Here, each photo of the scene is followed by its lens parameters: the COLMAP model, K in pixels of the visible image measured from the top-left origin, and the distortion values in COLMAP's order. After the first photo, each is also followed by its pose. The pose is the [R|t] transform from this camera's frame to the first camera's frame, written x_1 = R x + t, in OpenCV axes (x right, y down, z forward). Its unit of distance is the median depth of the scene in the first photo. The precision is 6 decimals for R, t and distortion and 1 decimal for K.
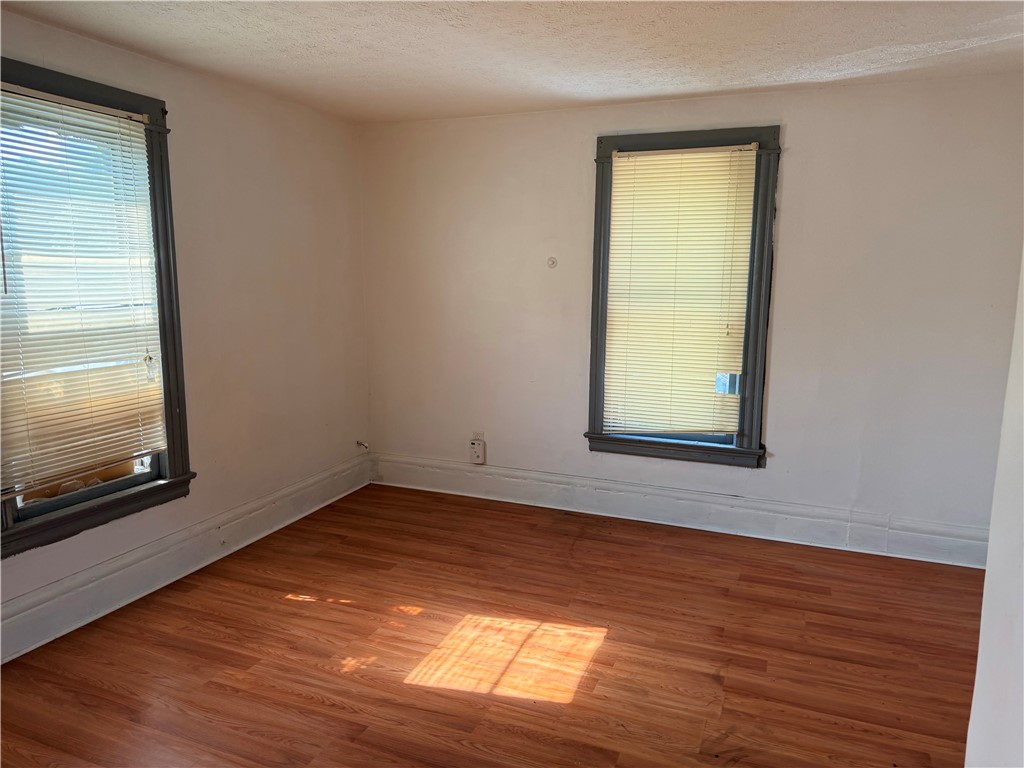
lens RADIAL K [[730.2, 0, 512.0], [0, 730.2, 384.0], [0, 0, 1]] dist [0.031453, -0.005660]
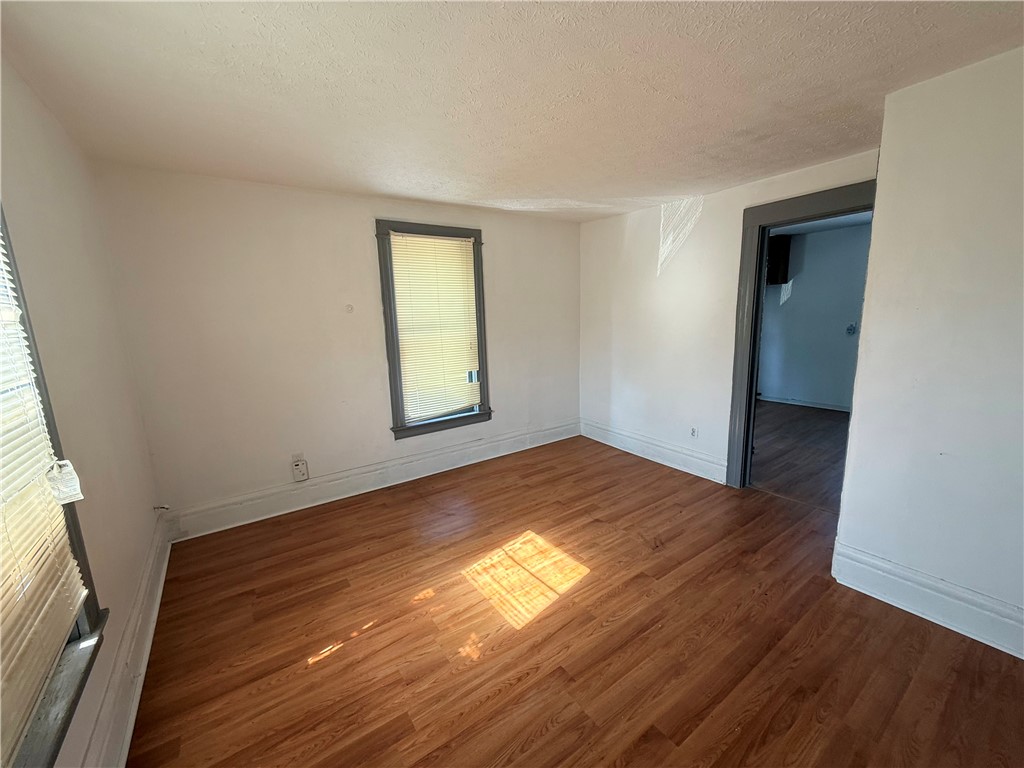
lens RADIAL K [[412.0, 0, 512.0], [0, 412.0, 384.0], [0, 0, 1]] dist [0.000529, 0.000005]
pose [[0.545195, -0.171731, 0.820531, -0.511318], [0.173047, 0.980767, 0.090288, -0.062044], [-0.820255, 0.092766, 0.564426, 0.429754]]
